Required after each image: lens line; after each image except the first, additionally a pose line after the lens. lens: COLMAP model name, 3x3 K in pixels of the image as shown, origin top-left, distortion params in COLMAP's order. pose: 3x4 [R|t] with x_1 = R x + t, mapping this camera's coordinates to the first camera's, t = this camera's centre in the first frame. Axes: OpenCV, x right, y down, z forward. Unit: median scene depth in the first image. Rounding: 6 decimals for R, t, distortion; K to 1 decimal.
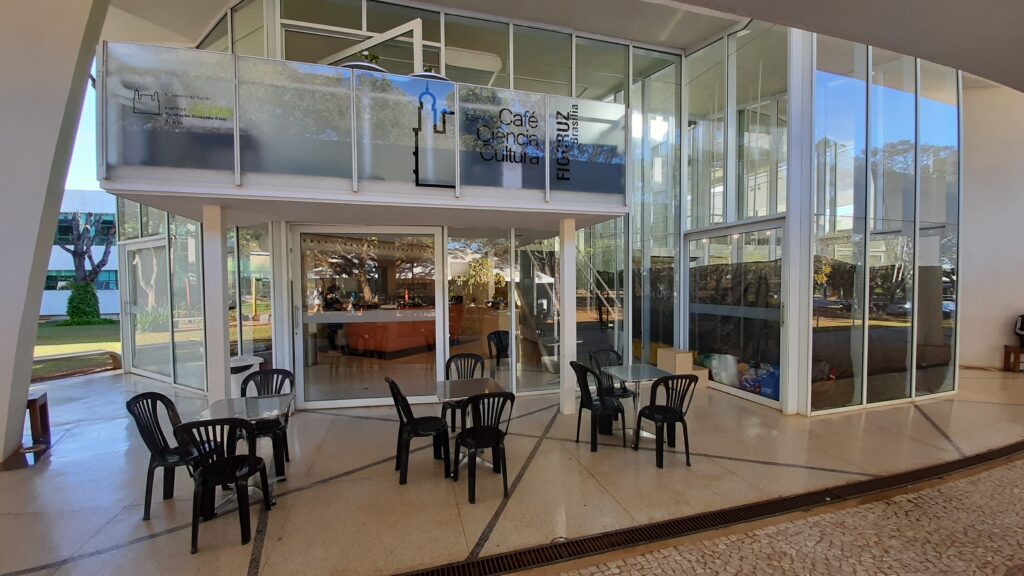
lens RADIAL K [[408.9, 0, 518.4], [0, 408.9, 306.2], [0, 0, 1]] dist [0.001804, 0.000450]
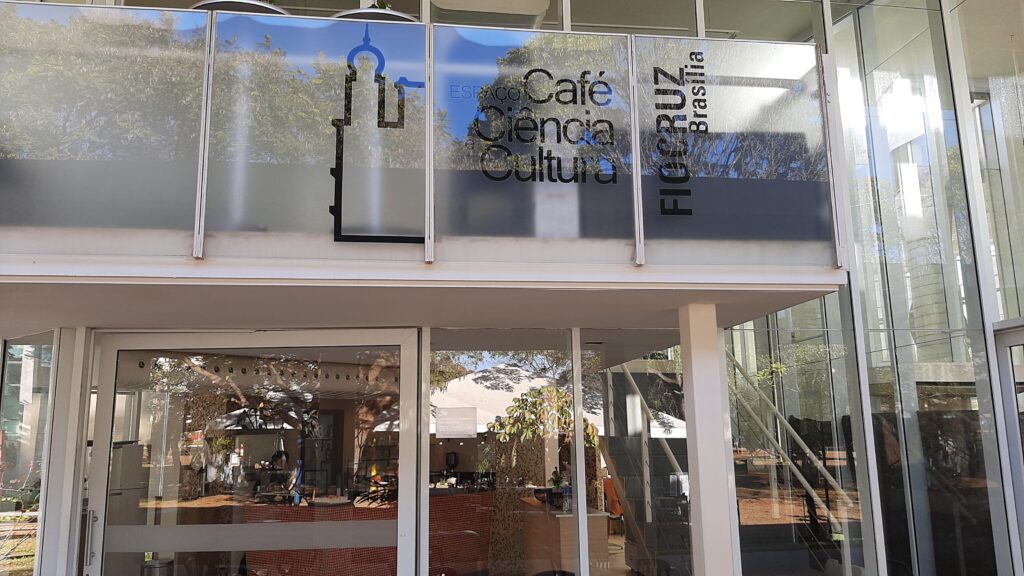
lens RADIAL K [[813.8, 0, 513.3], [0, 813.8, 287.0], [0, 0, 1]] dist [0.083198, -0.139389]
pose [[0.990020, -0.033265, -0.136941, 0.047116], [0.000293, 0.972225, -0.234048, -0.030890], [0.140923, 0.231673, 0.962532, 0.148620]]
